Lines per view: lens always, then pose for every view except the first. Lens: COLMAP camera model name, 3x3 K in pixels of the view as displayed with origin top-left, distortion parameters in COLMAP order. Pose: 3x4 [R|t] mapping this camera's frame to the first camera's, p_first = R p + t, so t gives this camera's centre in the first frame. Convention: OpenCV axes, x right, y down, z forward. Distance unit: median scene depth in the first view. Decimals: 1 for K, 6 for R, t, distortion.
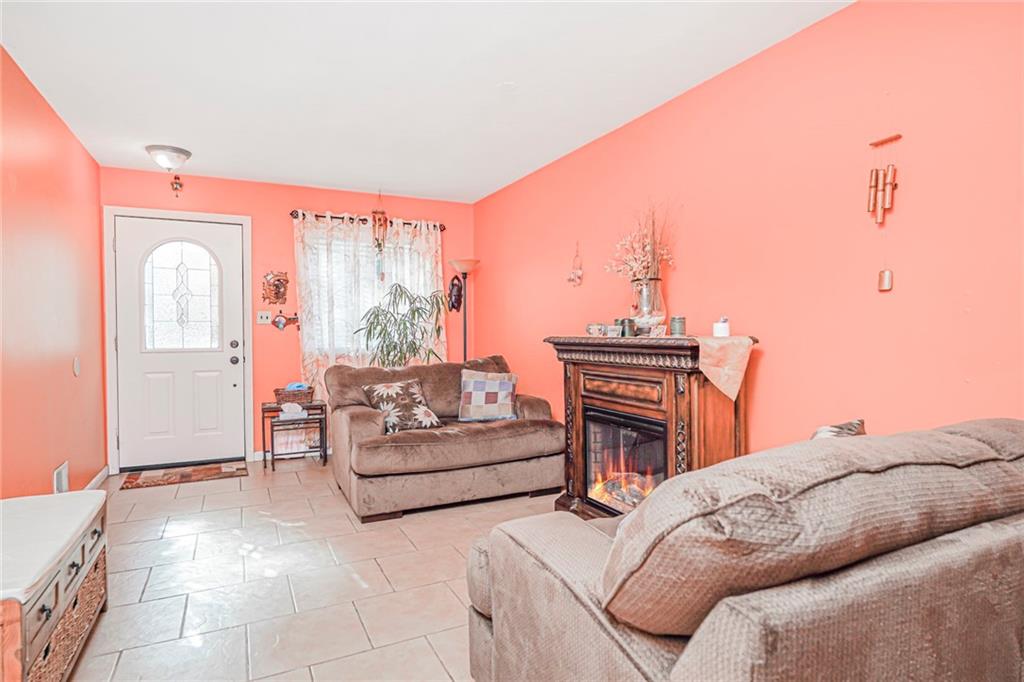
lens RADIAL K [[561.9, 0, 511.7], [0, 561.9, 340.3], [0, 0, 1]] dist [0.000295, 0.000122]
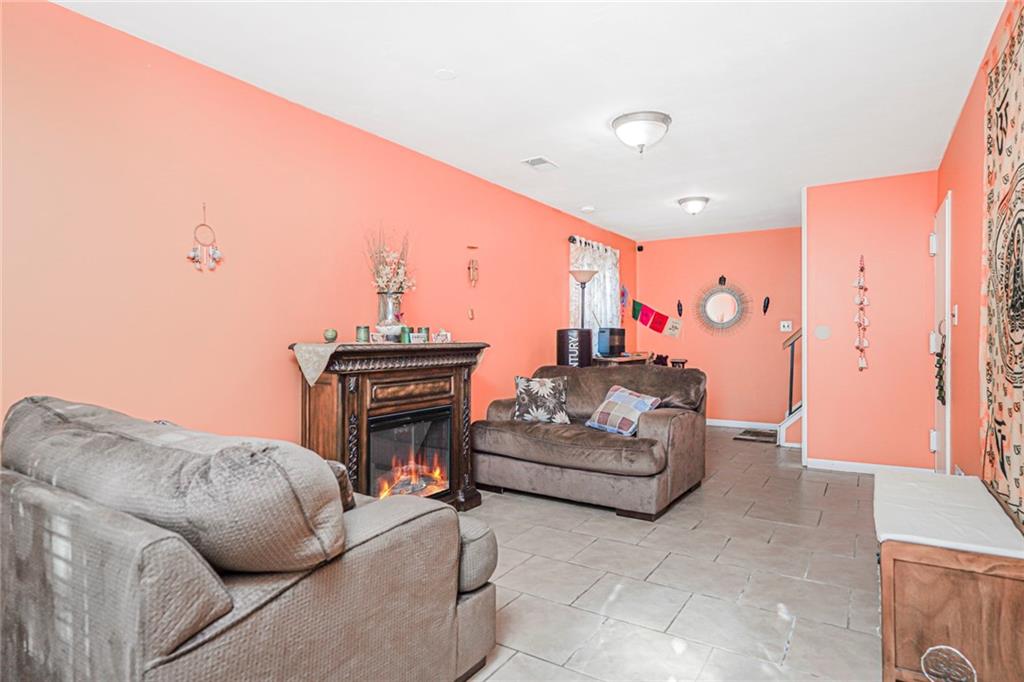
lens RADIAL K [[561.9, 0, 511.8], [0, 561.9, 337.7], [0, 0, 1]] dist [0.000295, 0.000122]
pose [[-0.506446, 0.005844, 0.862252, -0.879722], [0.019214, 0.999805, 0.004509, -0.018228], [-0.862057, 0.018851, -0.506460, 1.412301]]
